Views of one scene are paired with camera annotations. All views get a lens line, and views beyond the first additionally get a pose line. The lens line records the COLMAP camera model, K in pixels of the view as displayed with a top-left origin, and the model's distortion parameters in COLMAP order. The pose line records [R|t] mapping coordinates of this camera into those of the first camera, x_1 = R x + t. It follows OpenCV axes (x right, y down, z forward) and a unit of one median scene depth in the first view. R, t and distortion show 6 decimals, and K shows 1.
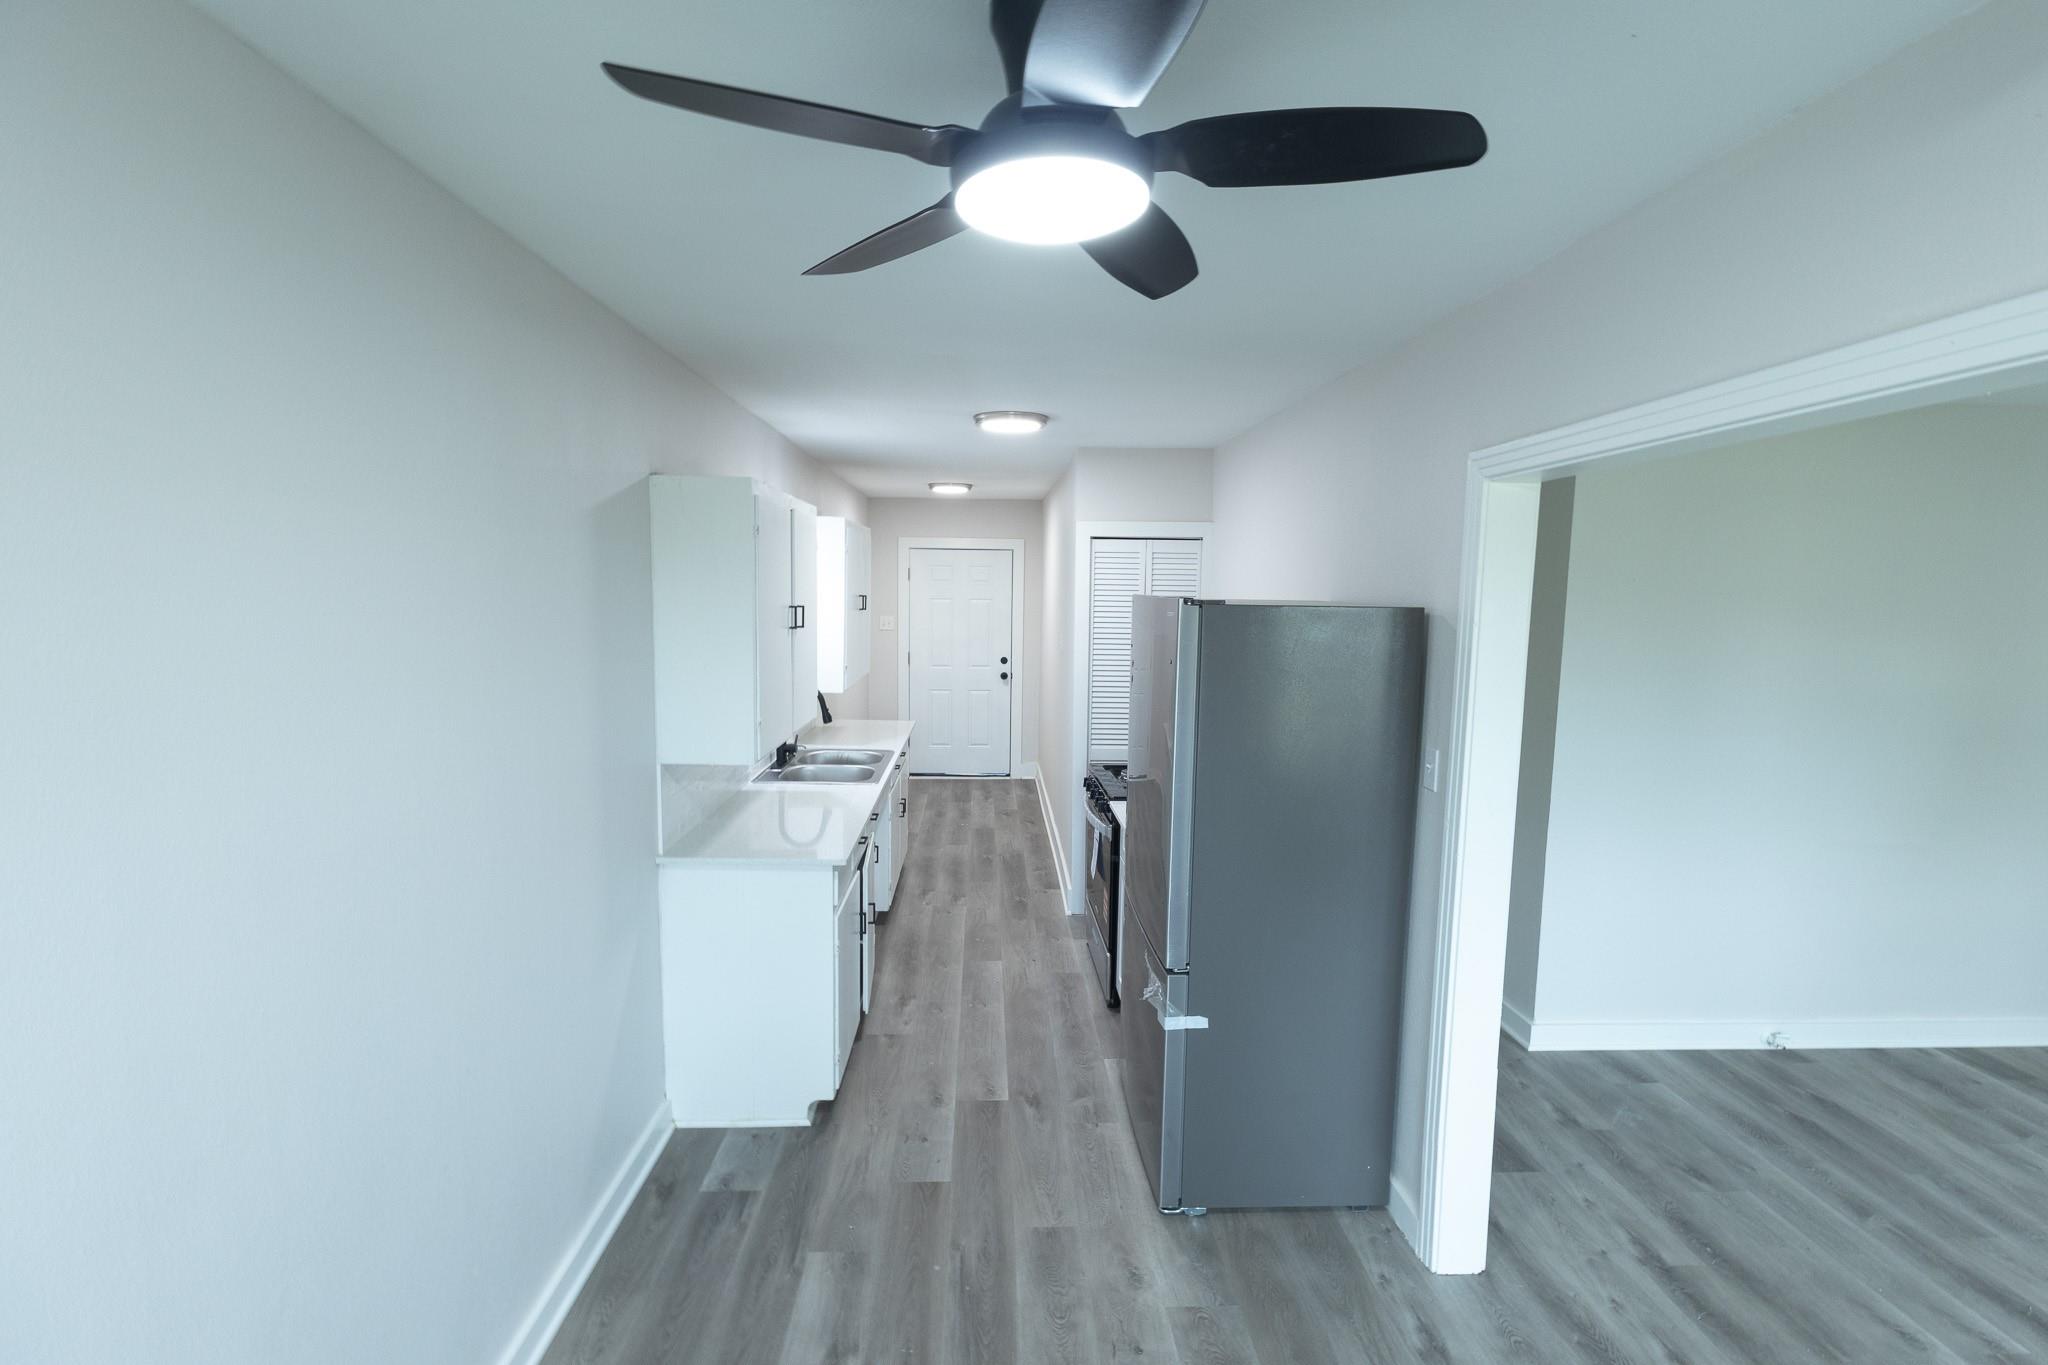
lens RADIAL K [[921.6, 0, 1025.3], [0, 921.6, 678.1], [0, 0, 1]] dist [0.004570, 0.000373]
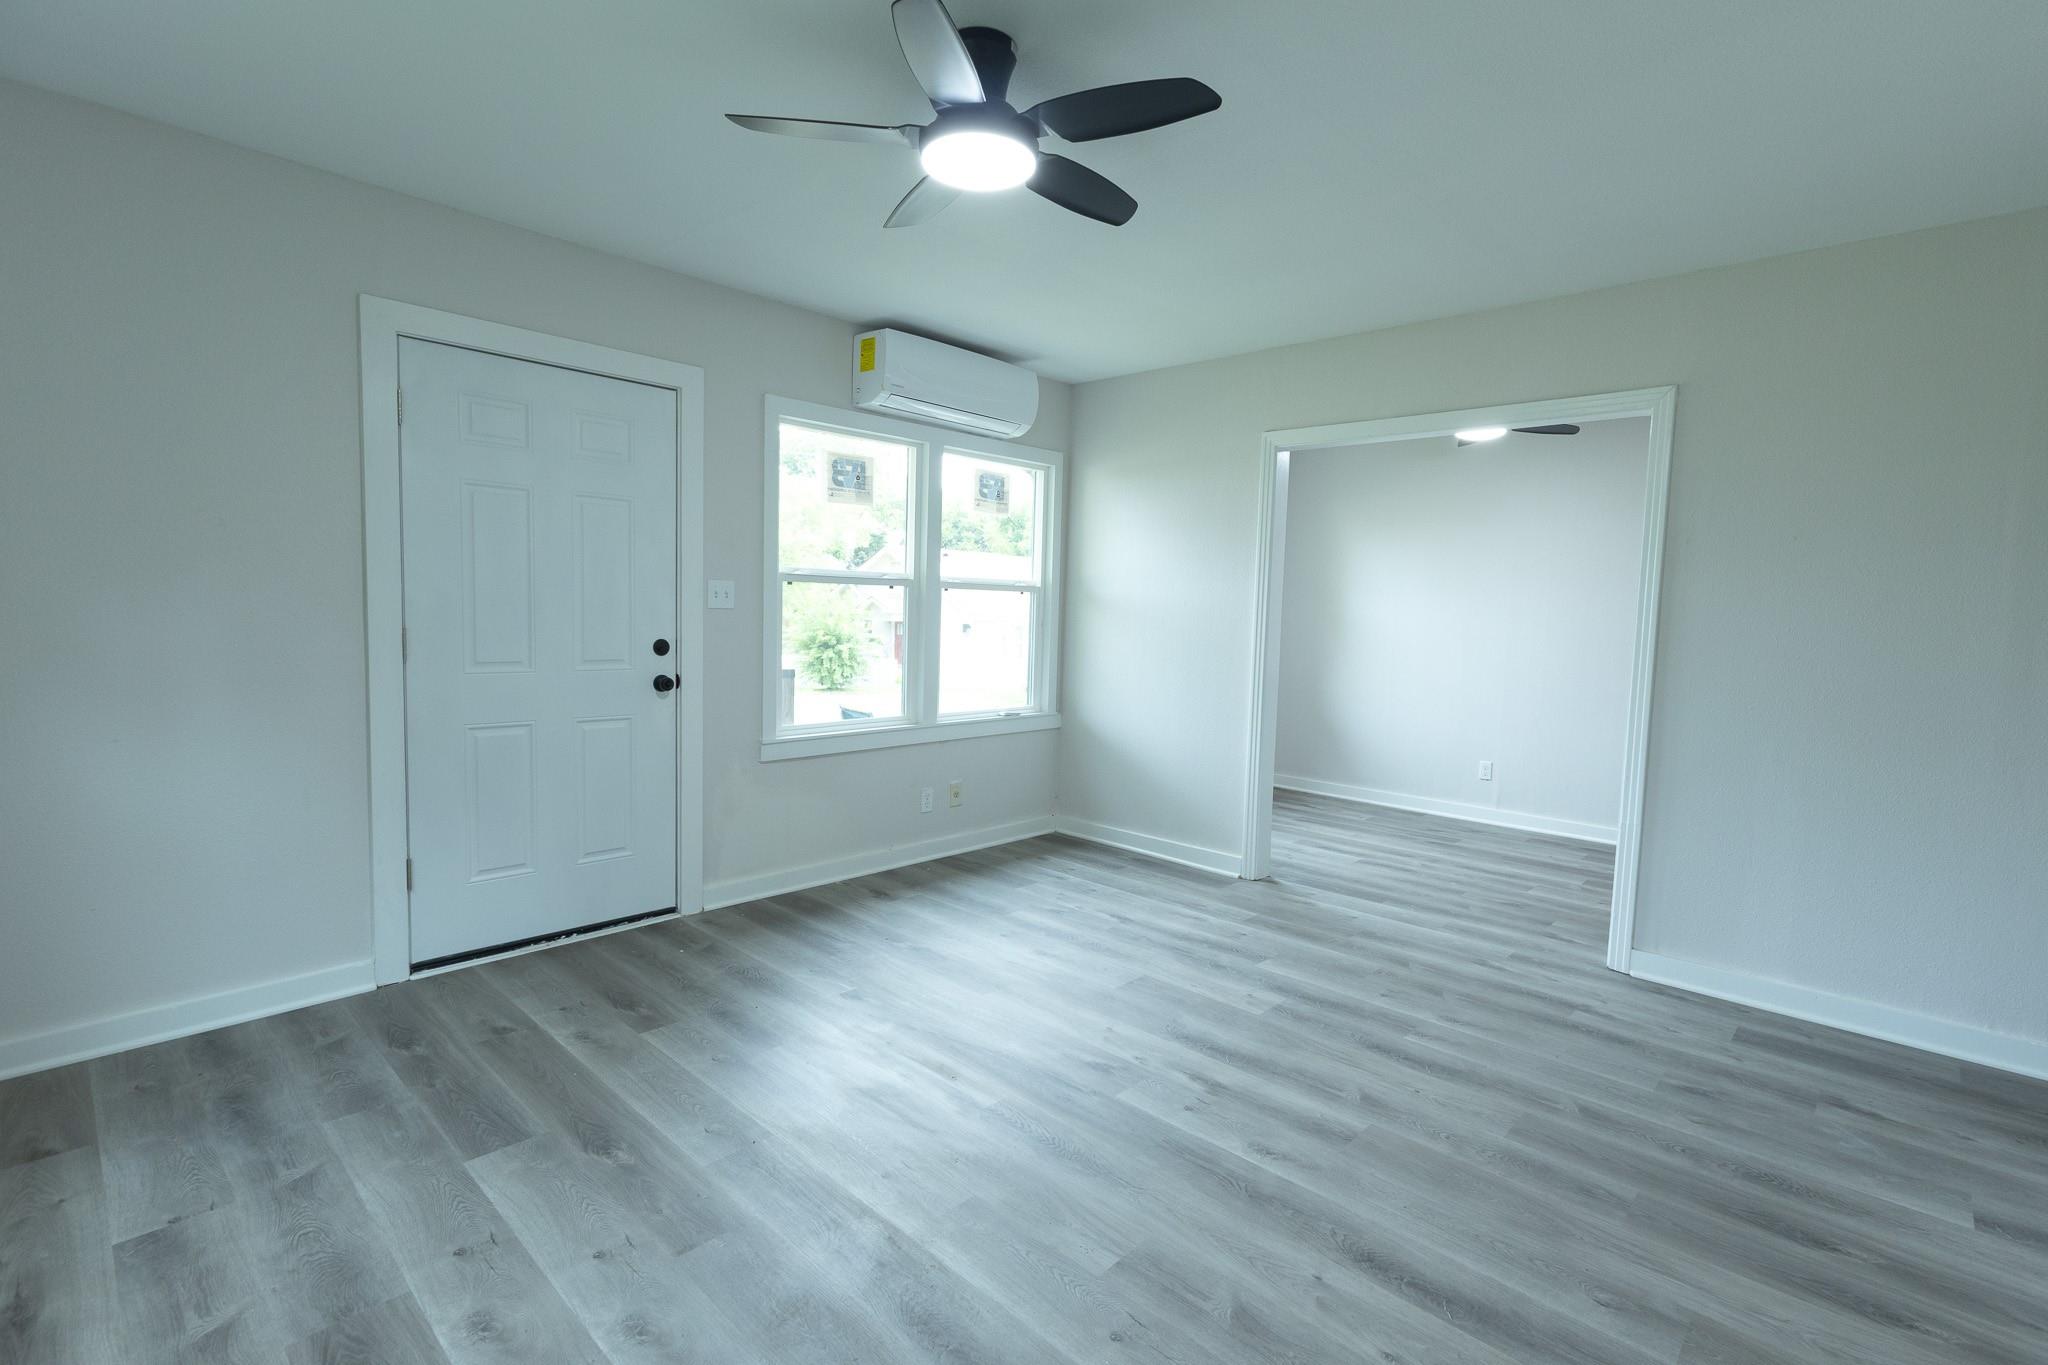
lens RADIAL K [[921.6, 0, 1025.3], [0, 921.6, 678.1], [0, 0, 1]] dist [0.004570, 0.000373]
pose [[-0.714295, 0.017323, -0.699631, 1.613175], [-0.109074, 0.984722, 0.135742, 0.092992], [0.691293, 0.173271, -0.701492, 1.002731]]
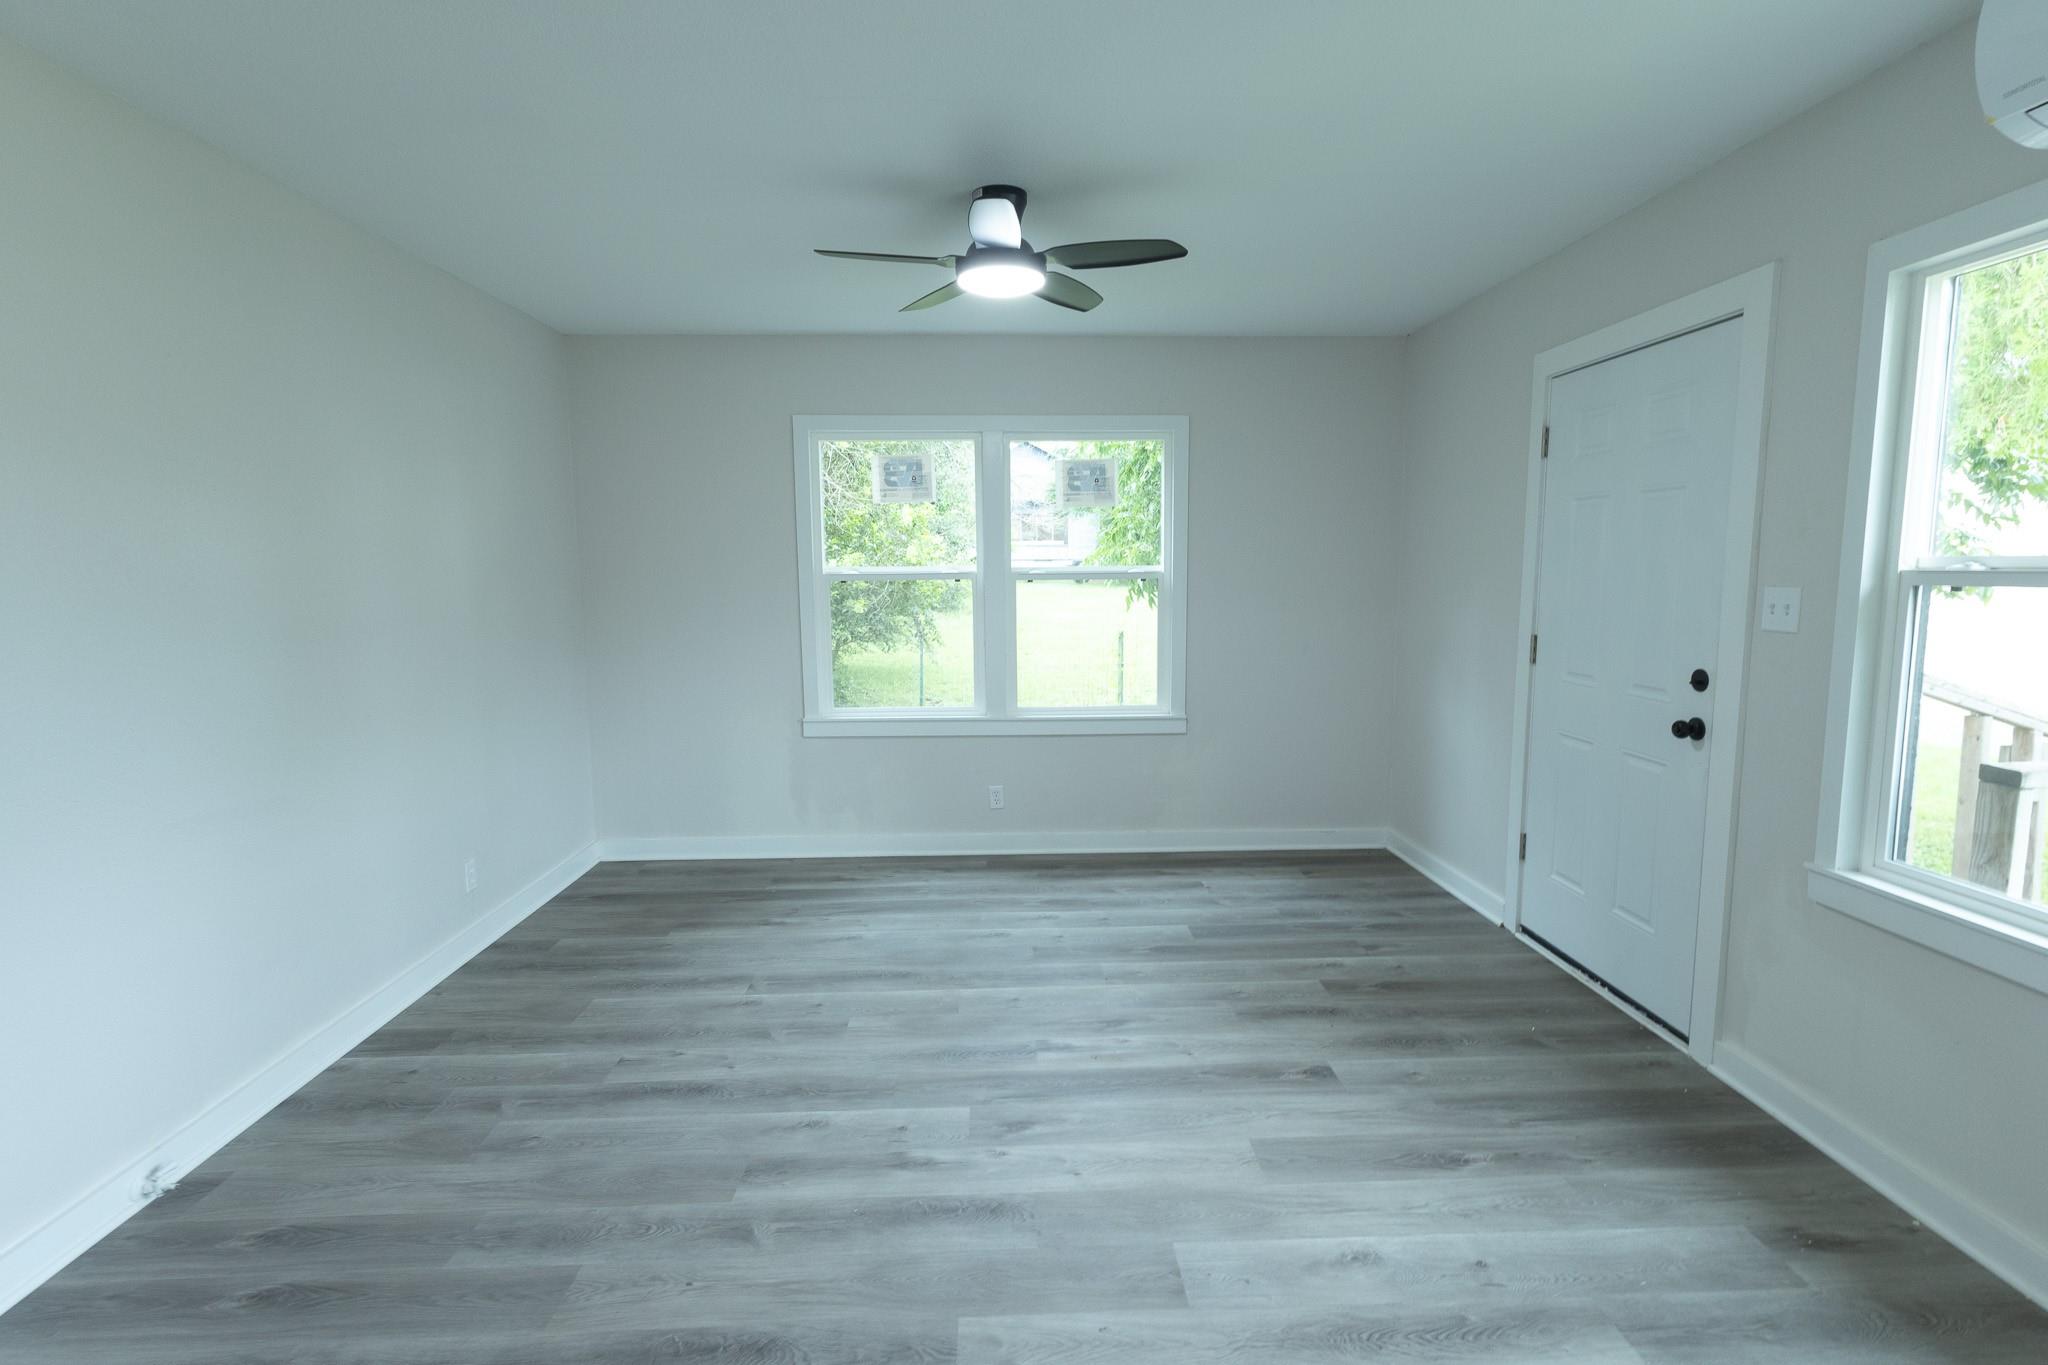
lens RADIAL K [[1008.1, 0, 1024.0], [0, 1008.1, 682.5], [0, 0, 1]] dist [0.000707, 0.000381]
pose [[0.006613, -0.128609, 0.991673, 0.279139], [0.110613, 0.985703, 0.127097, 0.081396], [-0.993842, 0.108852, 0.020745, 0.489685]]
